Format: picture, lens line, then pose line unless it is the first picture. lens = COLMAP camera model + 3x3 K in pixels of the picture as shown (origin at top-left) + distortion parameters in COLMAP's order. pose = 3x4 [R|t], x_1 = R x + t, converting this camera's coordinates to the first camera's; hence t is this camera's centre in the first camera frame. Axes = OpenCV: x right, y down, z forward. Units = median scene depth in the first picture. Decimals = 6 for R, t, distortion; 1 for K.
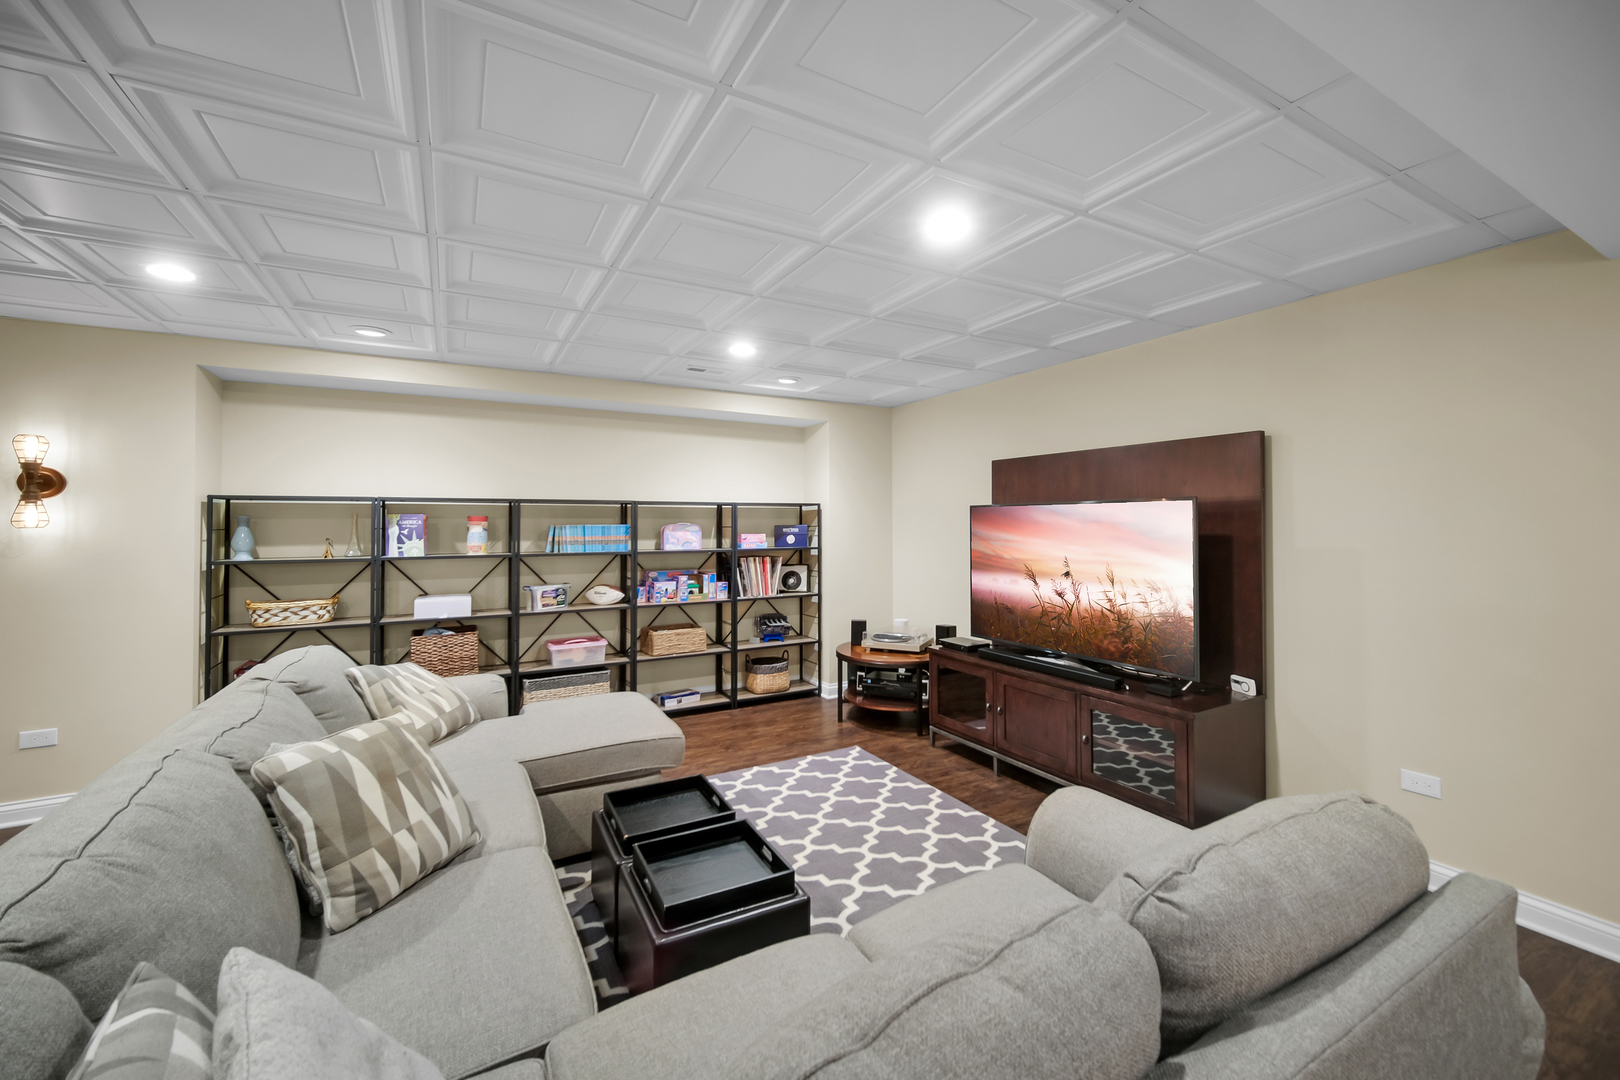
lens RADIAL K [[662.3, 0, 819.4], [0, 662.3, 510.7], [0, 0, 1]] dist [-0.001421, 0.000159]
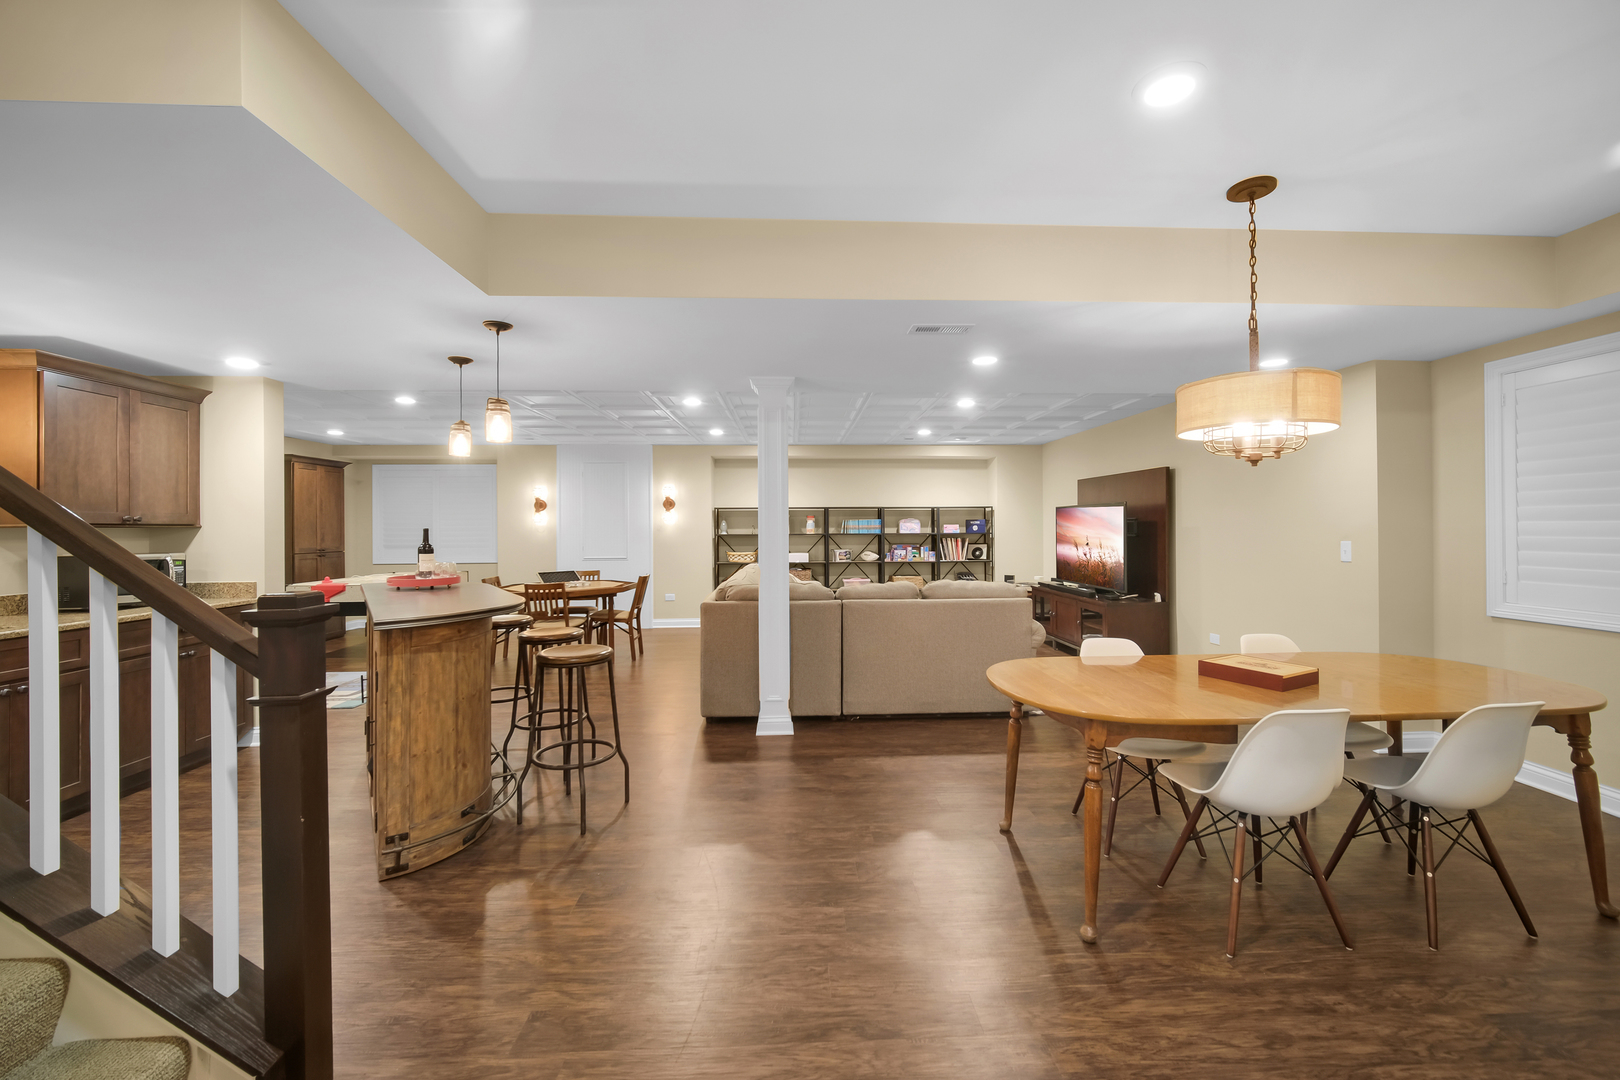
lens RADIAL K [[649.3, 0, 812.3], [0, 649.3, 525.8], [0, 0, 1]] dist [0.000257, 0.000157]
pose [[0.887386, 0.000276, -0.461028, 0.398188], [0.010082, 0.999749, 0.020003, -0.000234], [0.460918, -0.022399, 0.887160, -0.750937]]
